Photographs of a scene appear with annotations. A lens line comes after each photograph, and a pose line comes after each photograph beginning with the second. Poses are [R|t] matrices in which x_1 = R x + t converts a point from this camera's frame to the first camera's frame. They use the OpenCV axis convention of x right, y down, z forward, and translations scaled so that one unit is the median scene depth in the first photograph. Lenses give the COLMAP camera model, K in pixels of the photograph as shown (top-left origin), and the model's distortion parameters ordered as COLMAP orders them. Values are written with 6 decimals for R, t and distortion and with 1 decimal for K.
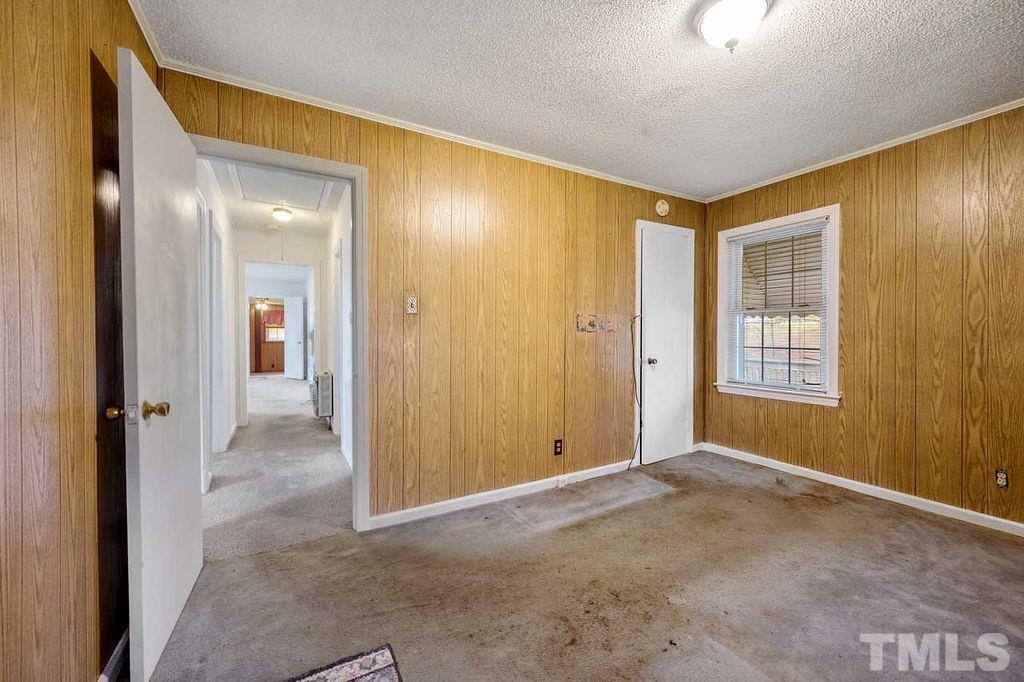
lens RADIAL K [[408.2, 0, 507.9], [0, 408.2, 341.3], [0, 0, 1]] dist [0.000937, -0.000140]
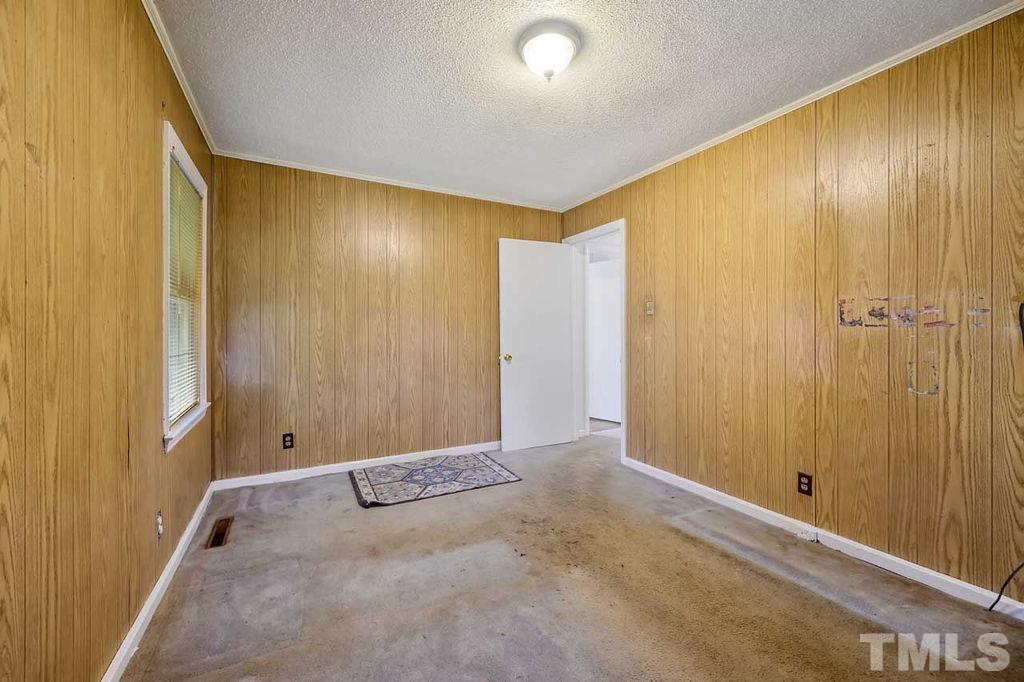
lens RADIAL K [[408.2, 0, 506.4], [0, 408.2, 331.6], [0, 0, 1]] dist [0.000937, -0.000140]
pose [[-0.038439, 0.001707, -0.999259, 0.930716], [-0.014582, 0.999891, 0.002269, -0.008793], [0.999155, 0.014658, -0.038410, 0.516034]]
